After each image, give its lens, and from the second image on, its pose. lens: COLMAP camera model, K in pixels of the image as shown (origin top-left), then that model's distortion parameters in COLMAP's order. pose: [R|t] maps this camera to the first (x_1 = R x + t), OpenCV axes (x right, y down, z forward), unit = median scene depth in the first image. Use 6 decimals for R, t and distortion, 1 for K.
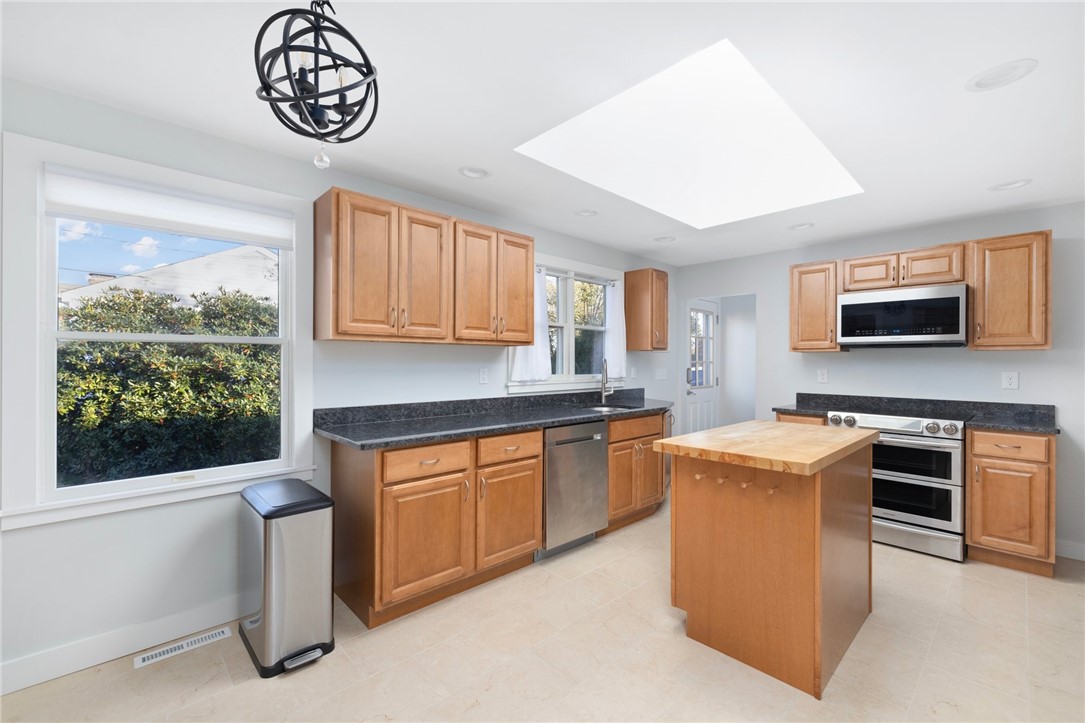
lens RADIAL K [[463.7, 0, 527.8], [0, 463.7, 360.5], [0, 0, 1]] dist [0.001445, -0.000389]
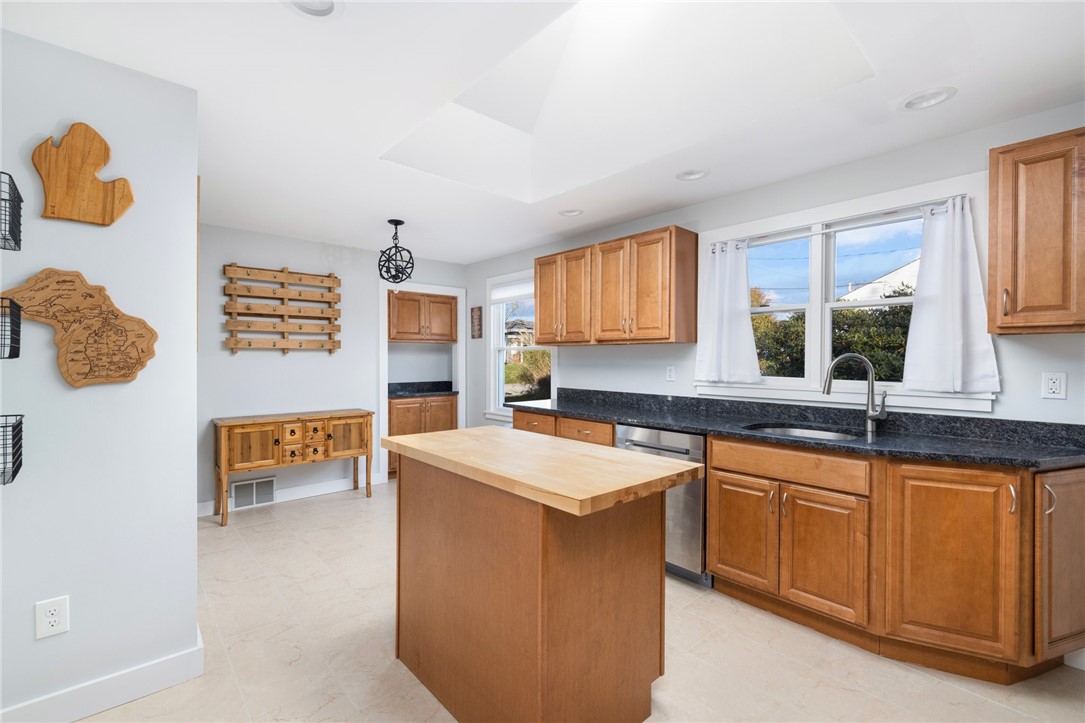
lens RADIAL K [[460.1, 0, 531.0], [0, 460.1, 365.2], [0, 0, 1]] dist [0.002485, -0.000249]
pose [[-0.027891, 0.011469, -0.999545, 1.008378], [-0.002423, 0.999930, 0.011542, 0.004950], [0.999608, 0.002744, -0.027861, 0.789968]]
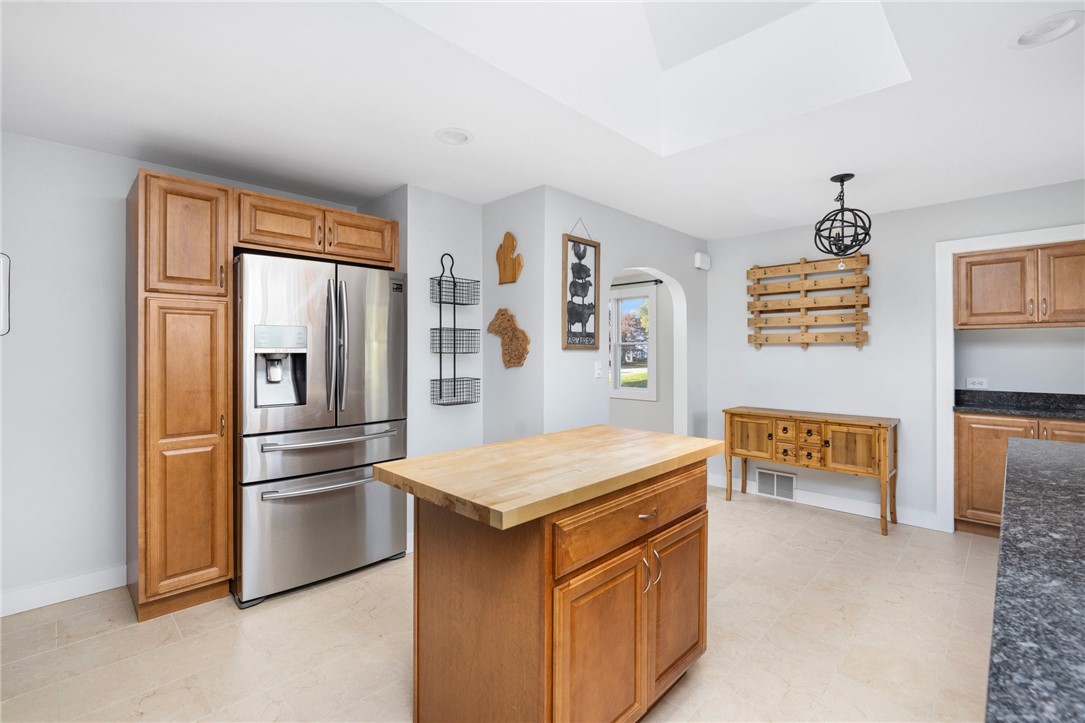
lens RADIAL K [[482.7, 0, 545.0], [0, 482.7, 353.2], [0, 0, 1]] dist [-0.004281, 0.001476]
pose [[-0.997921, -0.004385, -0.064306, 0.472585], [-0.004606, 0.999984, 0.003295, 0.000726], [0.064291, 0.003585, -0.997925, 1.343627]]
